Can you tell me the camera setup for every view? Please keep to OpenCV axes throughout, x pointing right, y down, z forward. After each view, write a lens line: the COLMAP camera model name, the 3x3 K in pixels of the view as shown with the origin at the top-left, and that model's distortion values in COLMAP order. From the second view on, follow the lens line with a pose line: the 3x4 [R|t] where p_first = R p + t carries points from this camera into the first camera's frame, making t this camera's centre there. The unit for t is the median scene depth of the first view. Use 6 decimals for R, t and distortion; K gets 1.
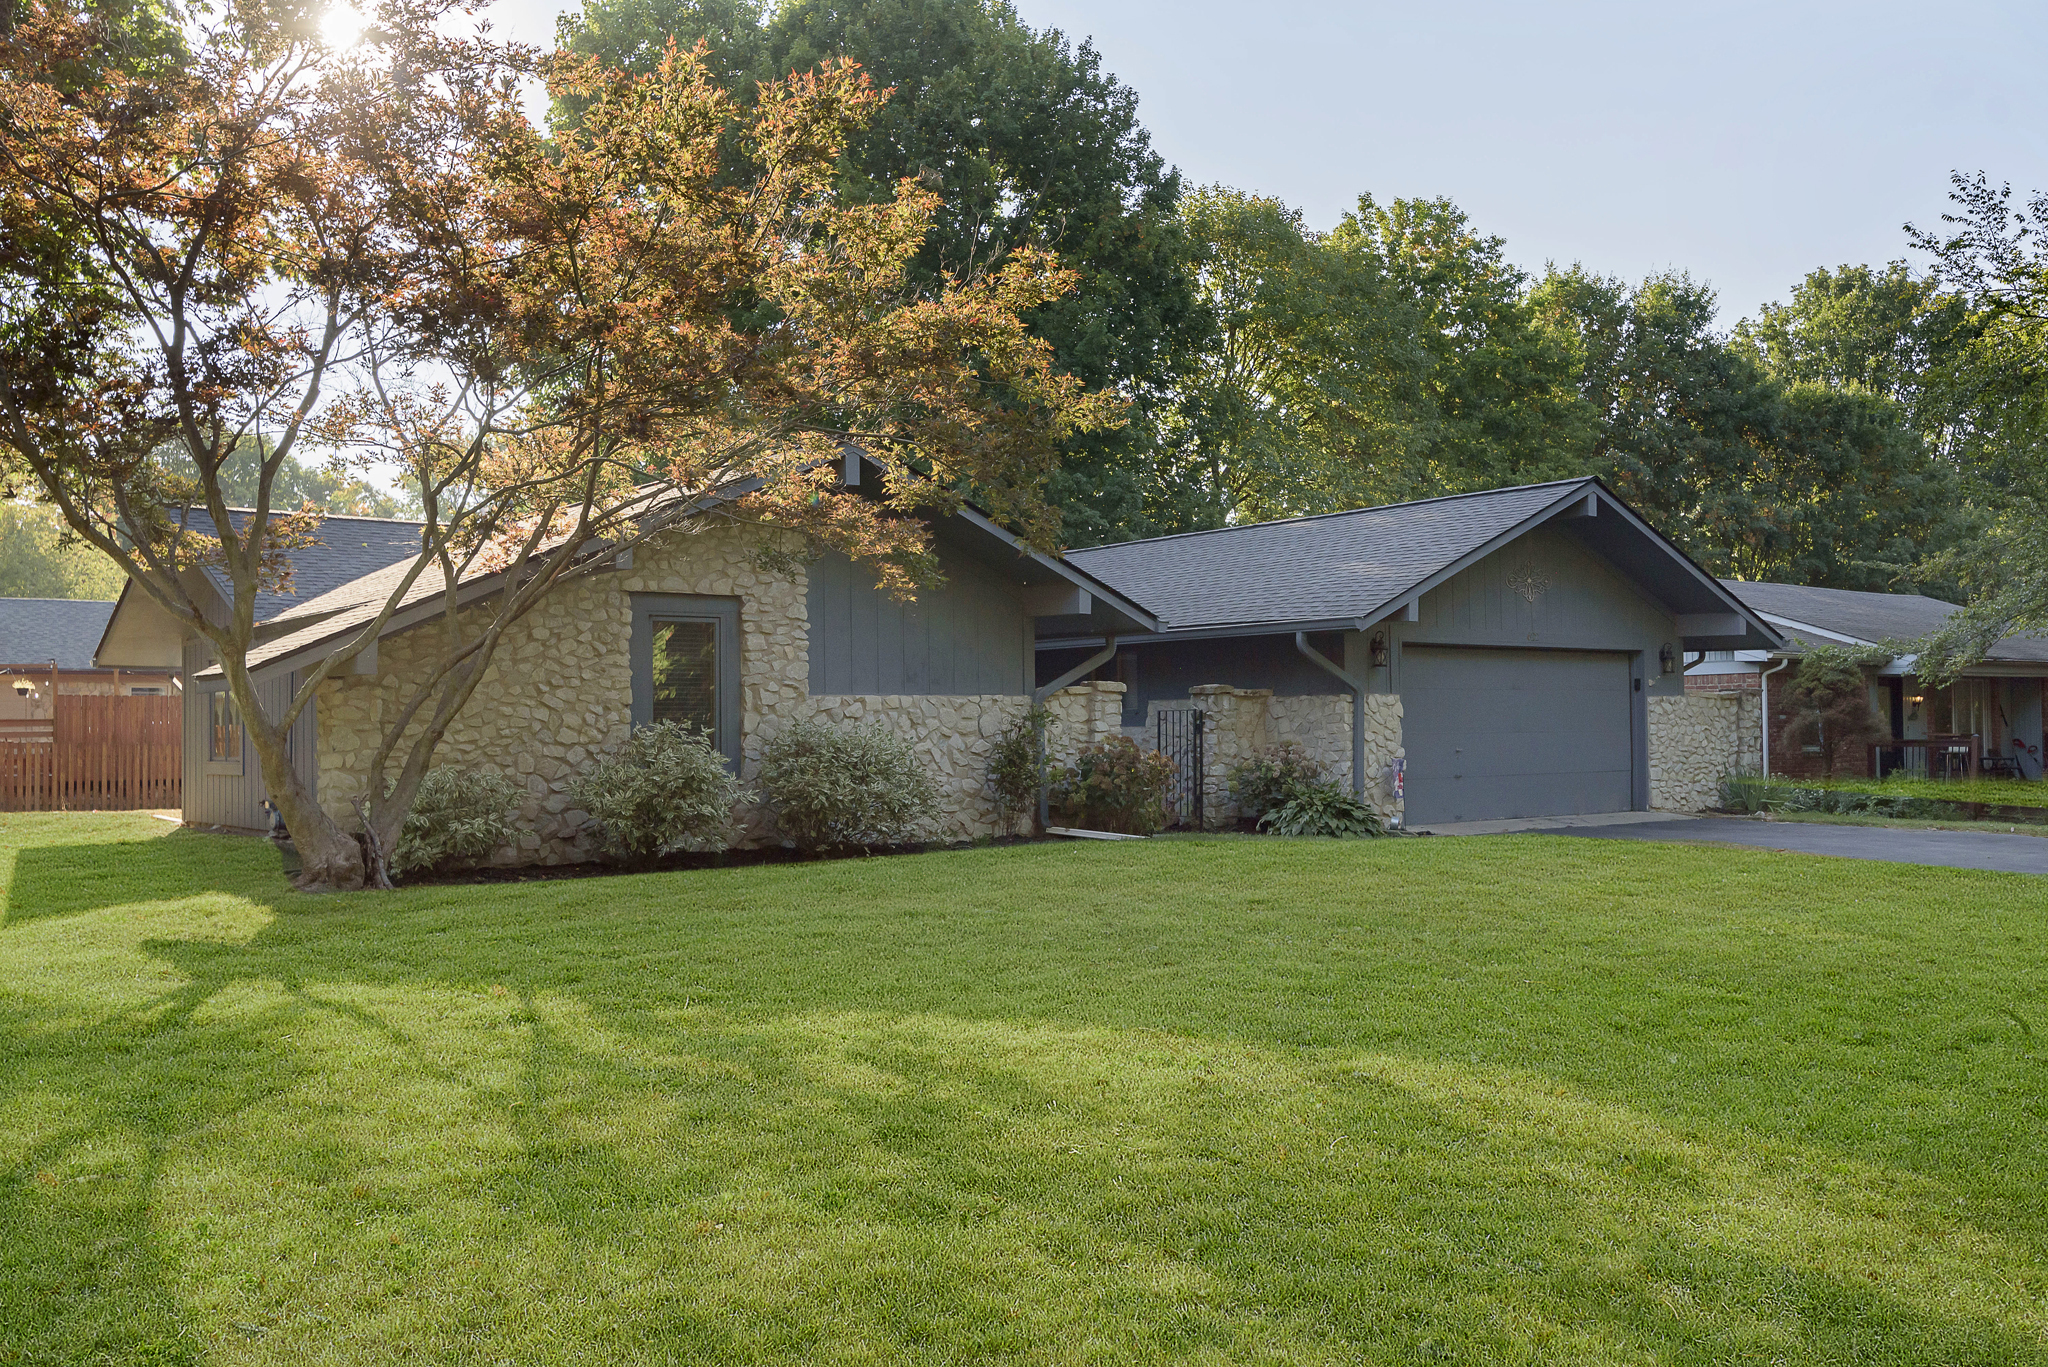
lens RADIAL K [[1508.8, 0, 945.2], [0, 1508.8, 713.4], [0, 0, 1]] dist [-0.011536, -0.001519]
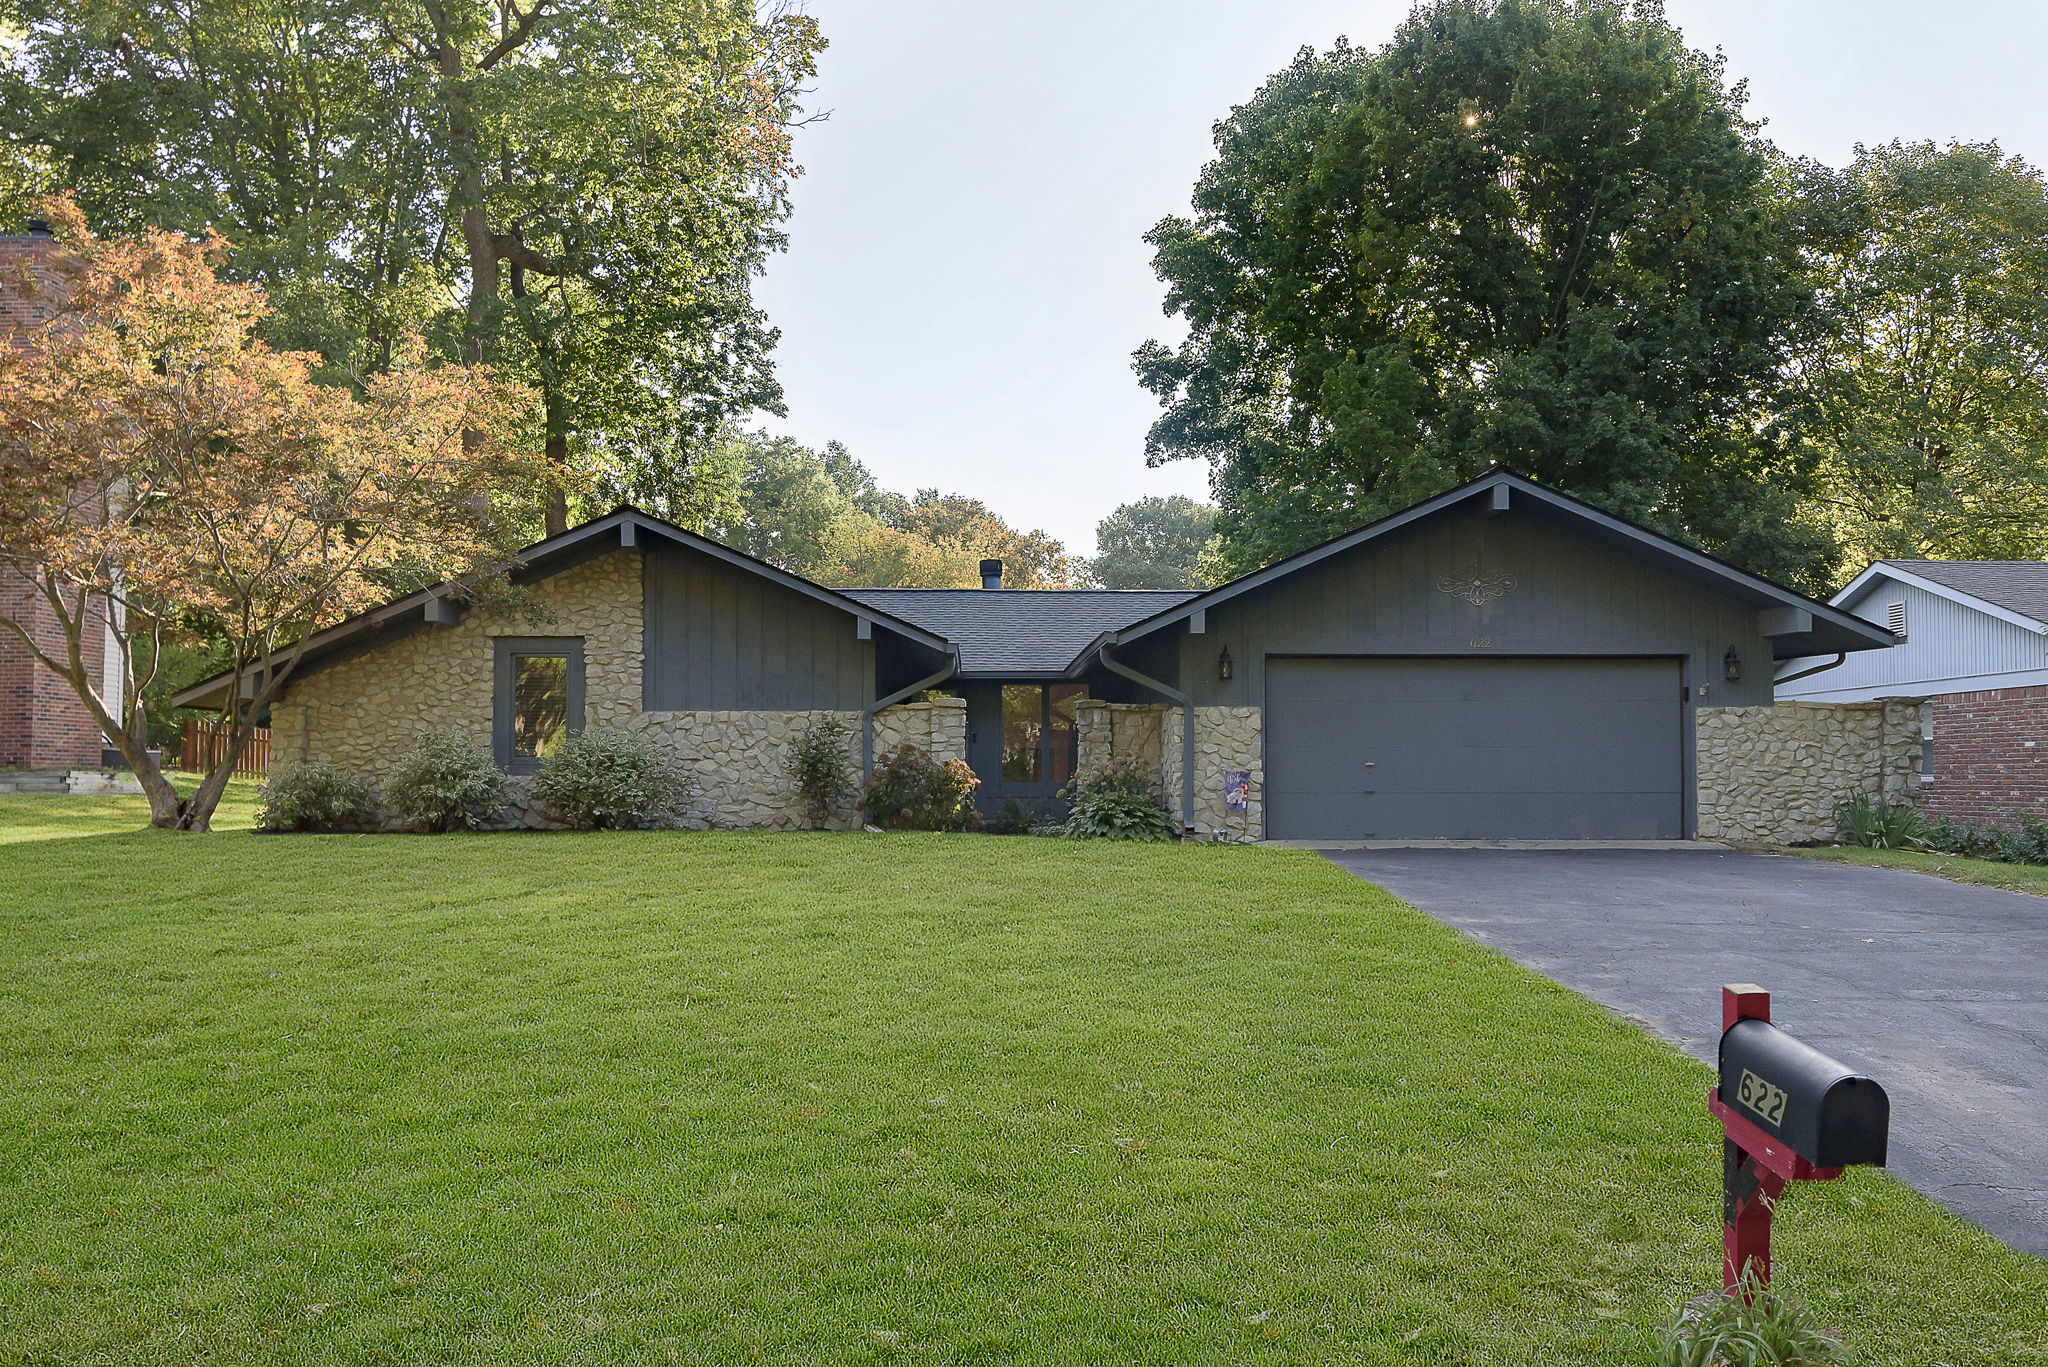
lens RADIAL K [[1409.6, 0, 1026.5], [0, 1409.6, 699.6], [0, 0, 1]] dist [0.002412, -0.003109]
pose [[0.846294, -0.014506, -0.532519, 0.783983], [-0.001667, 0.999552, -0.029878, 0.012588], [0.532714, 0.026174, 0.845891, 0.155807]]
